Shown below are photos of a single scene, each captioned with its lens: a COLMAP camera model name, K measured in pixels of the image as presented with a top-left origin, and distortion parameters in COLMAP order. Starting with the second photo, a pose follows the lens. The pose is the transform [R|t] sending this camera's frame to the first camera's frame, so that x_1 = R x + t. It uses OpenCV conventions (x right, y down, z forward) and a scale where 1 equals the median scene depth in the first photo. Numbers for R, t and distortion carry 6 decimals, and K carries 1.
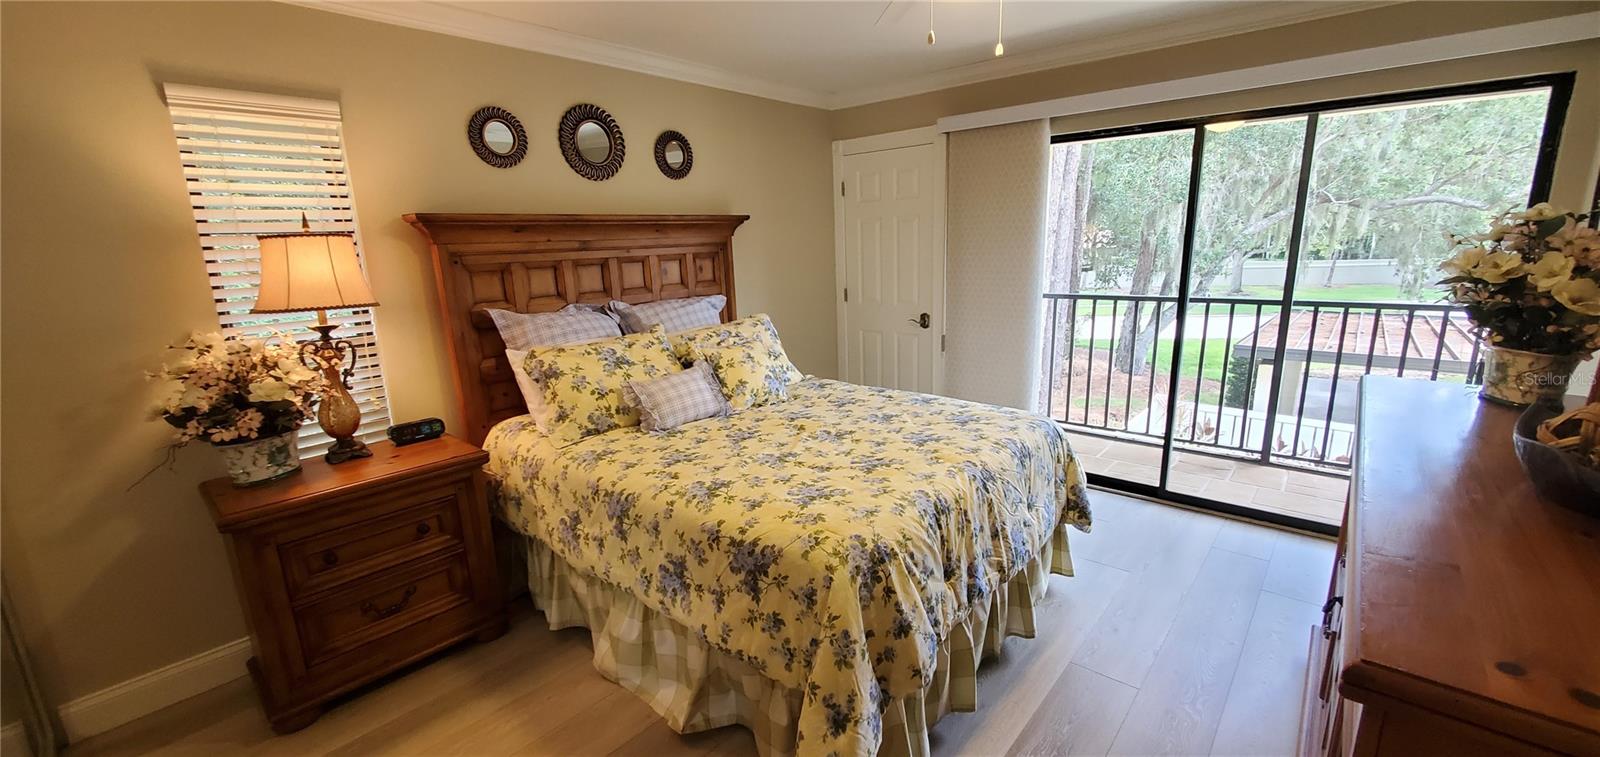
lens RADIAL K [[640.5, 0, 811.1], [0, 640.5, 387.8], [0, 0, 1]] dist [-0.001647, -0.000553]
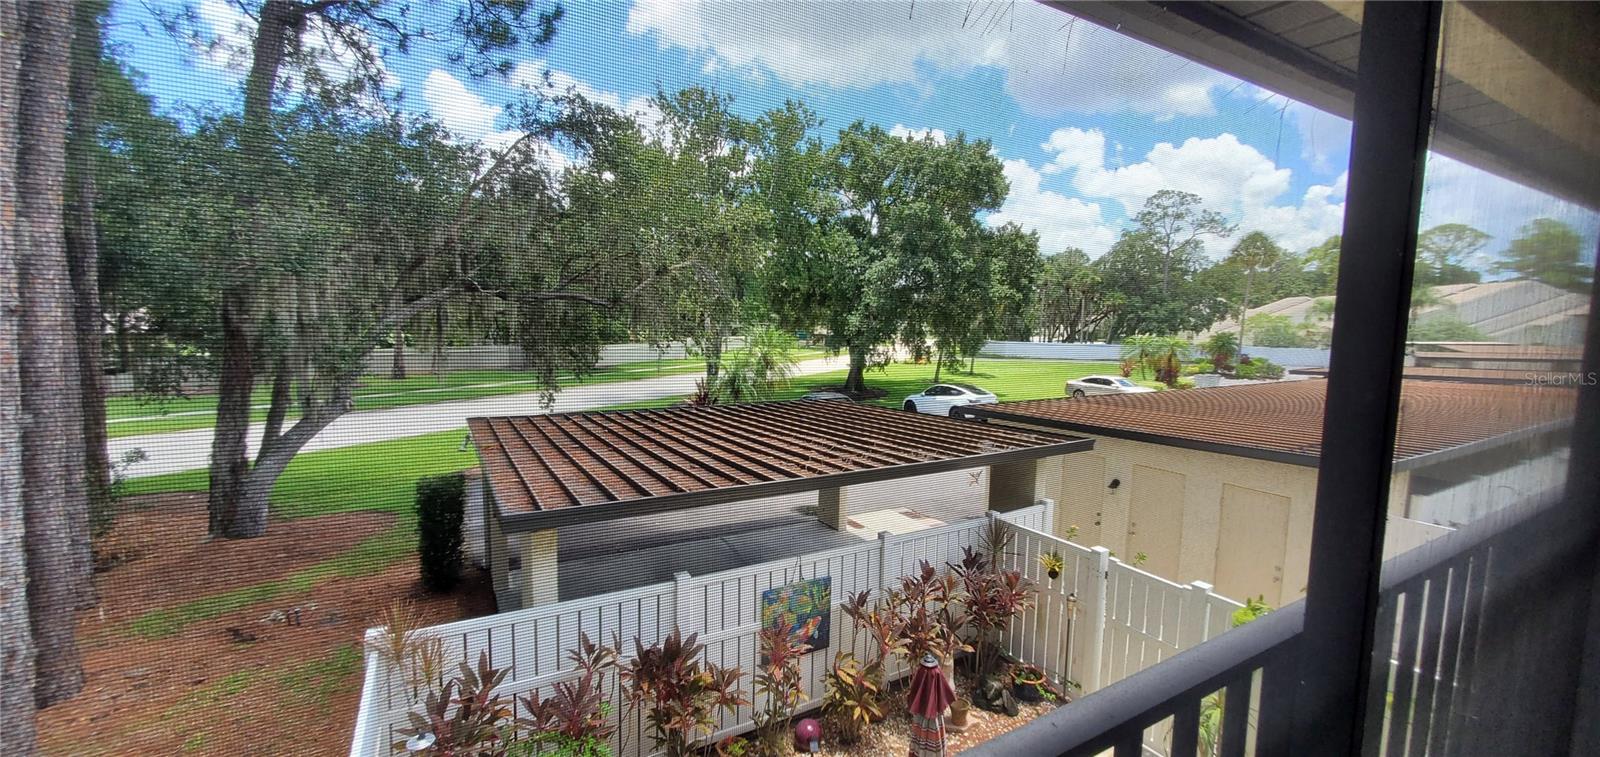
lens RADIAL K [[640.5, 0, 811.1], [0, 640.5, 387.8], [0, 0, 1]] dist [-0.001647, -0.000553]
pose [[0.328268, -0.074375, 0.941652, 0.095122], [0.193531, 0.981043, 0.010020, -0.060927], [-0.924546, 0.178950, 0.336439, 0.234872]]
